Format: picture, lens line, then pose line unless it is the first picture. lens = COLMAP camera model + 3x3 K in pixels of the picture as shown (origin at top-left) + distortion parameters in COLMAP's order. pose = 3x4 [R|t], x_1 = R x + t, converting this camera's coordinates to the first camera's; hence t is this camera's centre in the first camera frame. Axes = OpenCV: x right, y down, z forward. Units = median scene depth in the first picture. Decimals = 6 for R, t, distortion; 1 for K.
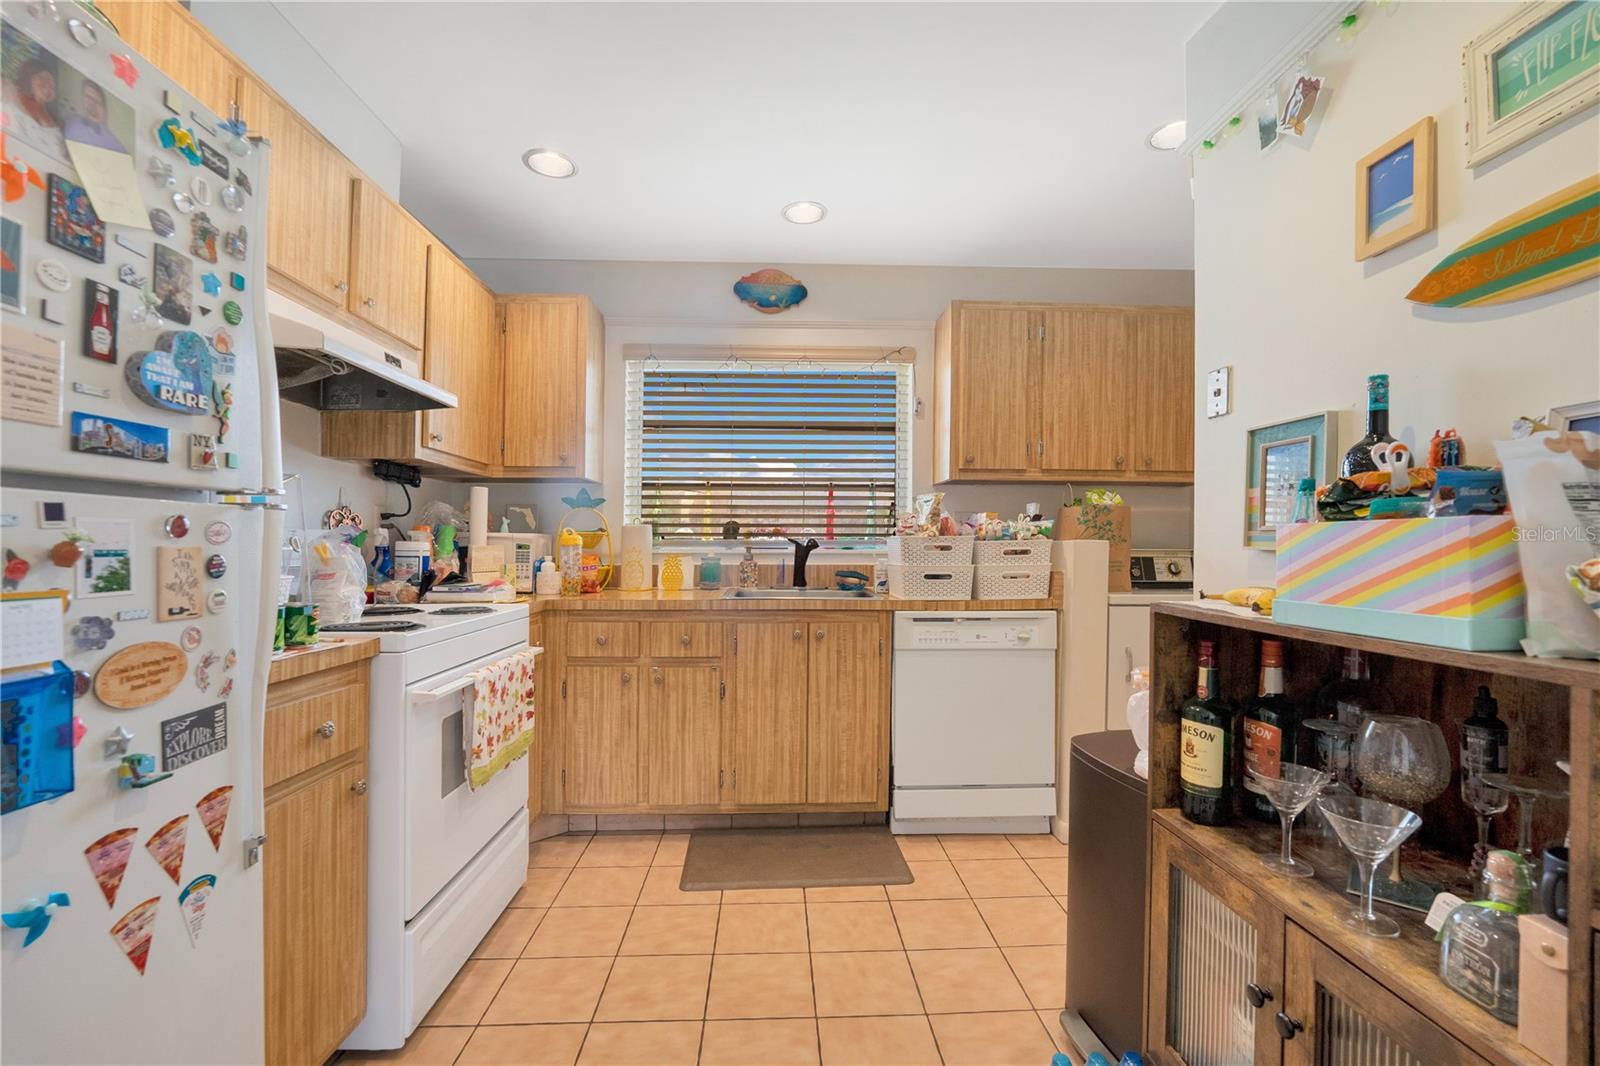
lens RADIAL K [[679.4, 0, 805.5], [0, 679.4, 539.1], [0, 0, 1]] dist [-0.019903, 0.000766]
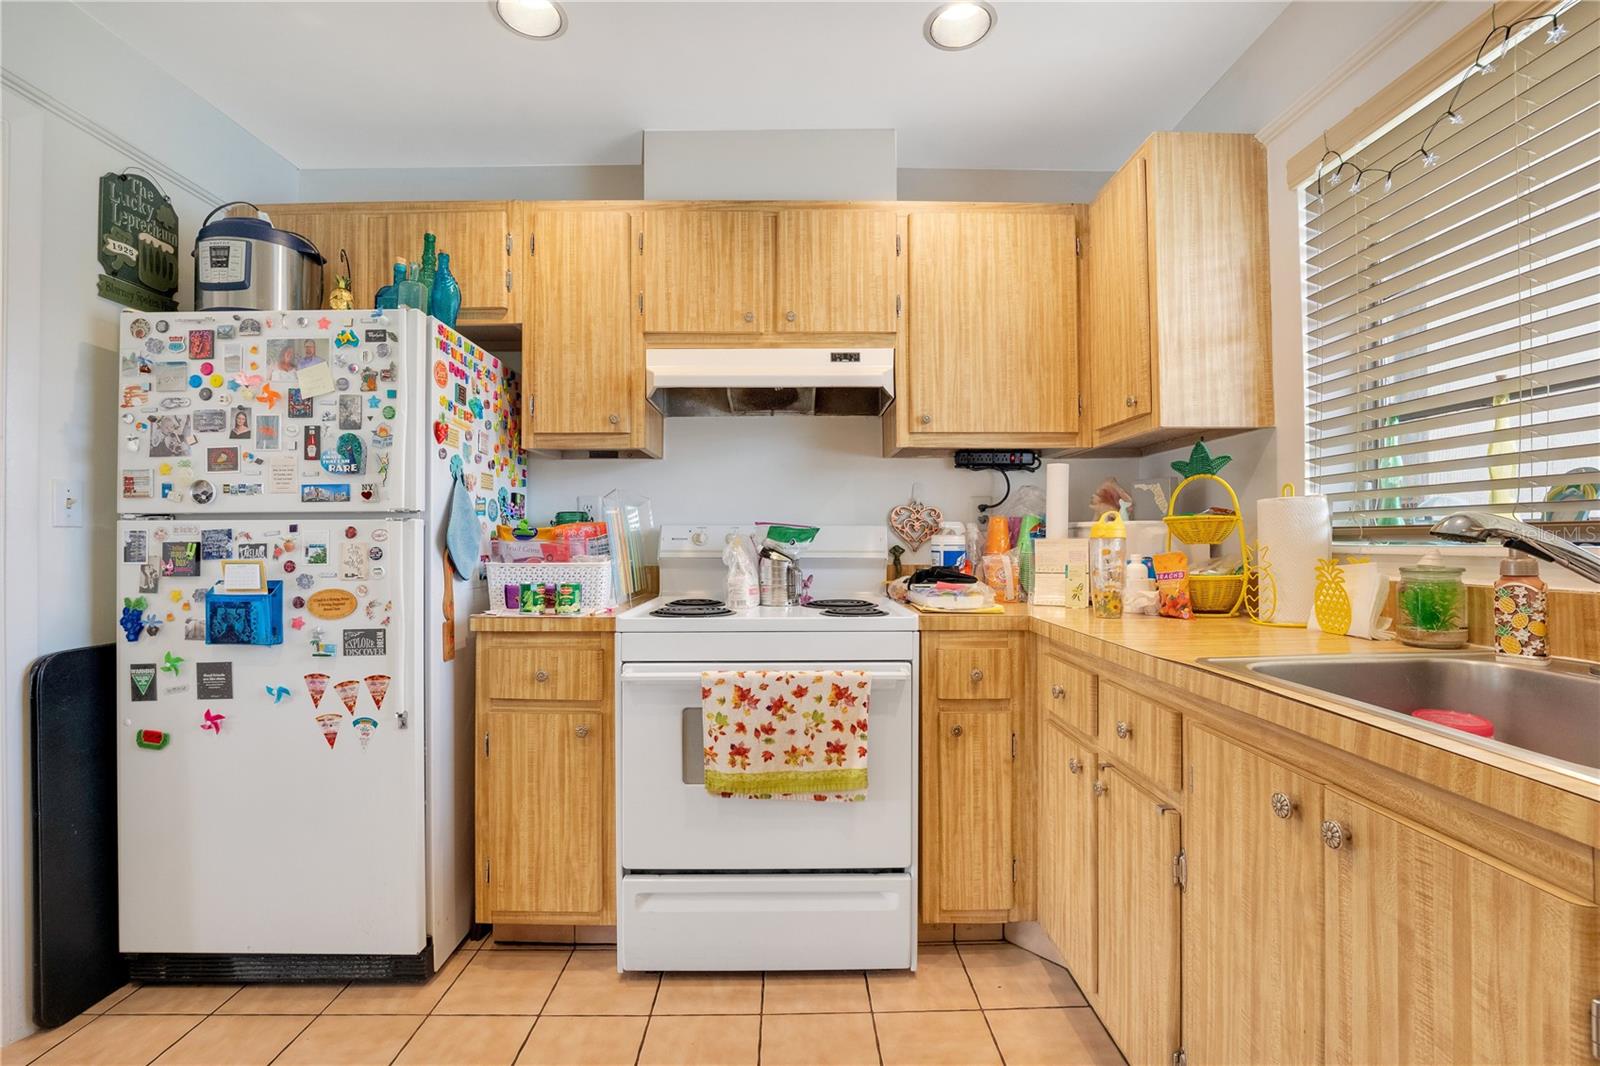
lens RADIAL K [[676.4, 0, 796.0], [0, 676.4, 526.6], [0, 0, 1]] dist [-0.024524, 0.000010]
pose [[-0.037121, -0.023524, -0.999034, 0.920687], [0.014418, 0.999606, -0.024073, 0.027862], [0.999207, -0.015297, -0.036767, 2.222922]]
